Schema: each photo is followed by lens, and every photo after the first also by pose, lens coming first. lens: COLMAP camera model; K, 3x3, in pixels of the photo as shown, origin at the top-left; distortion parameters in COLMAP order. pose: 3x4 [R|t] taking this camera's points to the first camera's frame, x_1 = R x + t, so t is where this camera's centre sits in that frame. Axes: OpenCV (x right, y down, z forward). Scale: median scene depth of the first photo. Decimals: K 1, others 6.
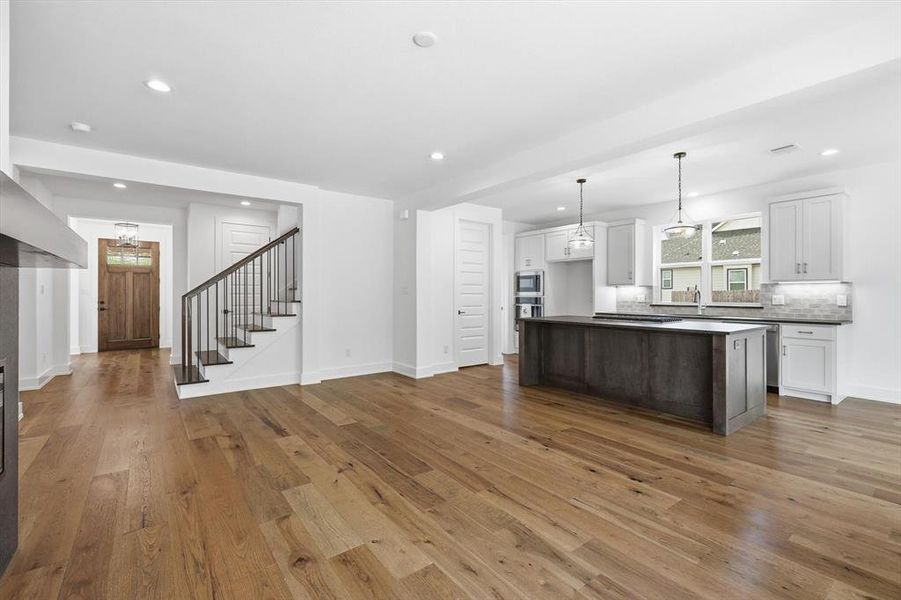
lens RADIAL K [[396.5, 0, 450.8], [0, 396.5, 296.2], [0, 0, 1]] dist [0.005008, -0.001180]
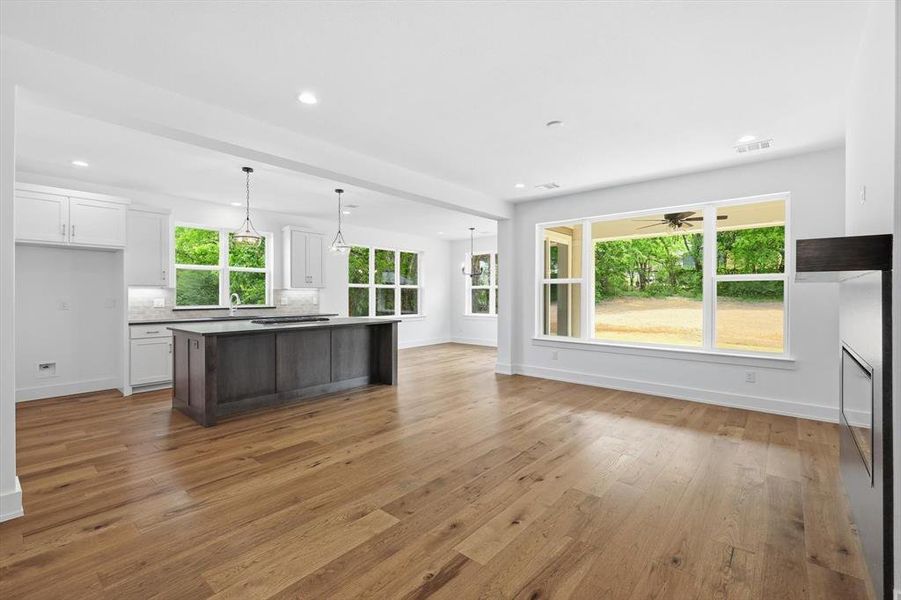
lens RADIAL K [[396.5, 0, 450.8], [0, 396.5, 296.3], [0, 0, 1]] dist [0.005008, -0.001180]
pose [[-0.208262, -0.002087, 0.978071, -0.511490], [0.007156, 0.999968, 0.003657, -0.007138], [-0.978047, 0.007760, -0.208241, 0.607938]]
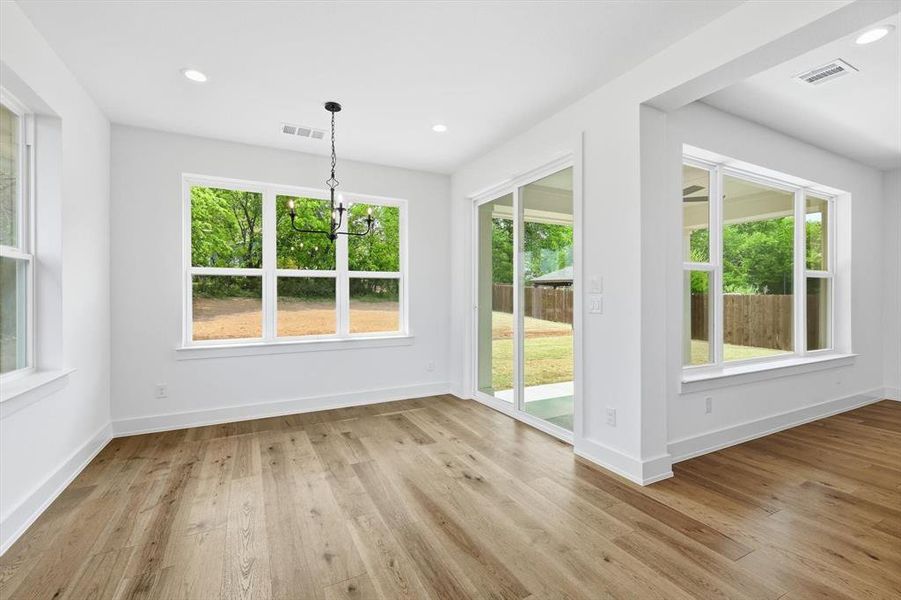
lens RADIAL K [[396.5, 0, 454.4], [0, 396.5, 299.9], [0, 0, 1]] dist [0.005008, -0.001180]
pose [[-0.985290, -0.002199, 0.170878, 0.584439], [0.000499, 0.999876, 0.015743, -0.002109], [-0.170892, 0.015597, -0.985166, 0.714616]]
